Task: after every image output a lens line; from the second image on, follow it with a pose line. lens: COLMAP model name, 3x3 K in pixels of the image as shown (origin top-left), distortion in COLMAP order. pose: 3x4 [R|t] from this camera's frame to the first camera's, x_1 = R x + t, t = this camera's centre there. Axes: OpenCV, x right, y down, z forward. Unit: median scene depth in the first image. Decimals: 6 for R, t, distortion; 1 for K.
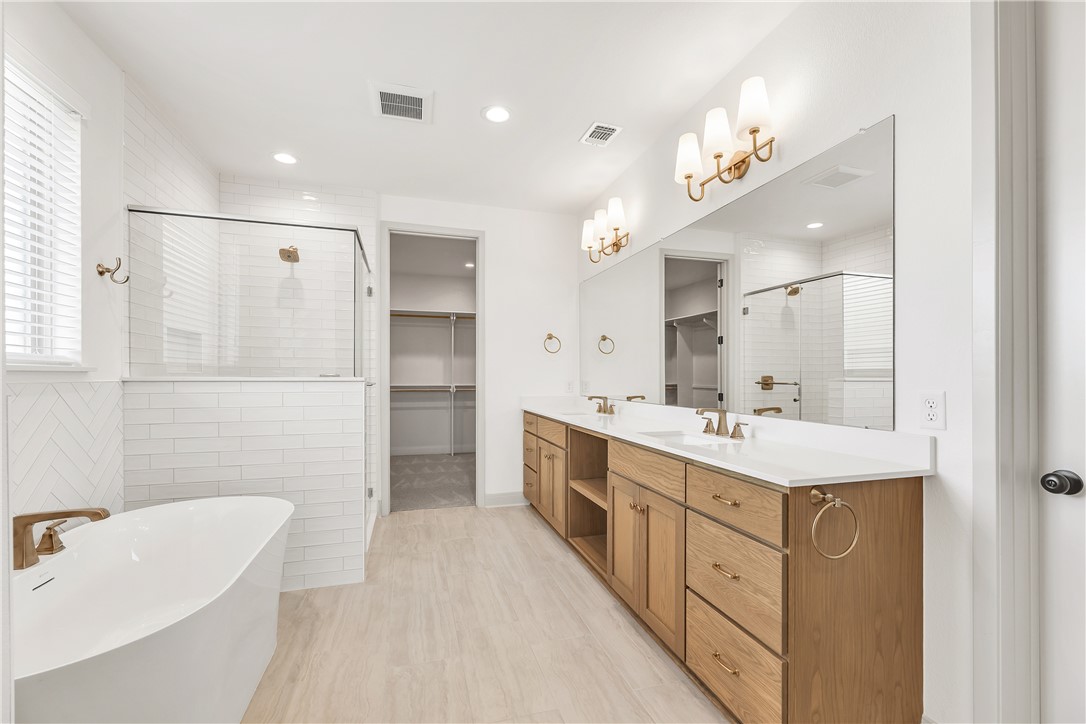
lens RADIAL K [[453.5, 0, 542.1], [0, 453.5, 372.2], [0, 0, 1]] dist [0.001616, 0.000544]
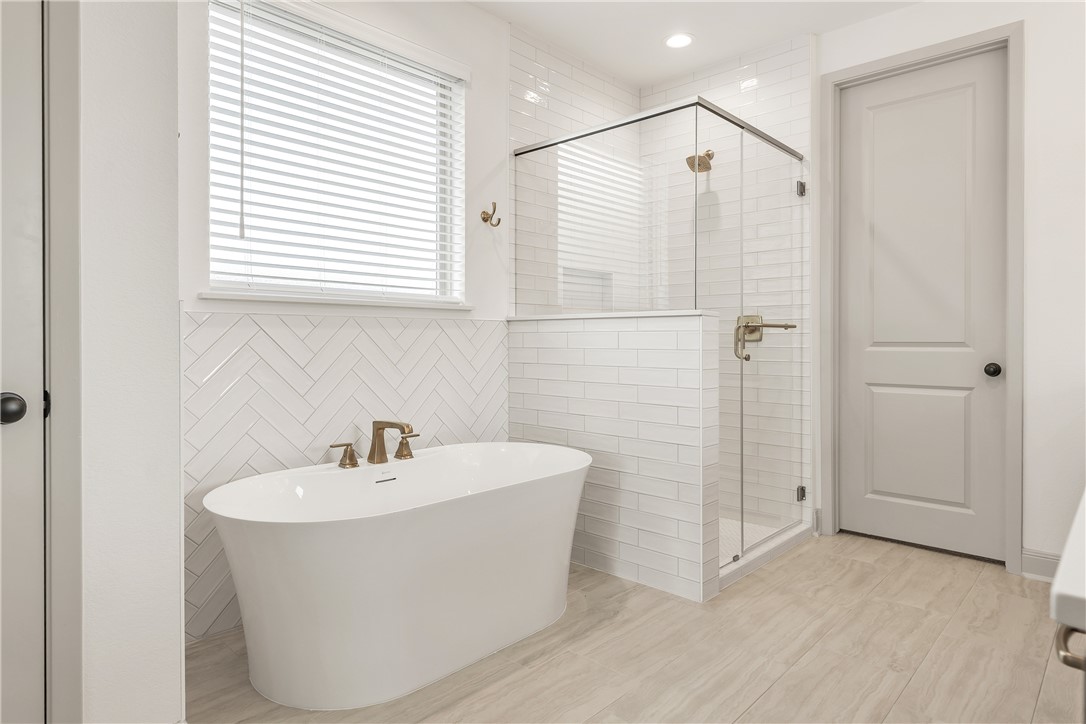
lens RADIAL K [[631.4, 0, 541.1], [0, 631.4, 337.0], [0, 0, 1]] dist [-0.001143, -0.000120]
pose [[0.502037, -0.004352, -0.864835, 0.336396], [0.005907, 0.999981, -0.001603, 0.055604], [0.864826, -0.004304, 0.502054, 0.313371]]
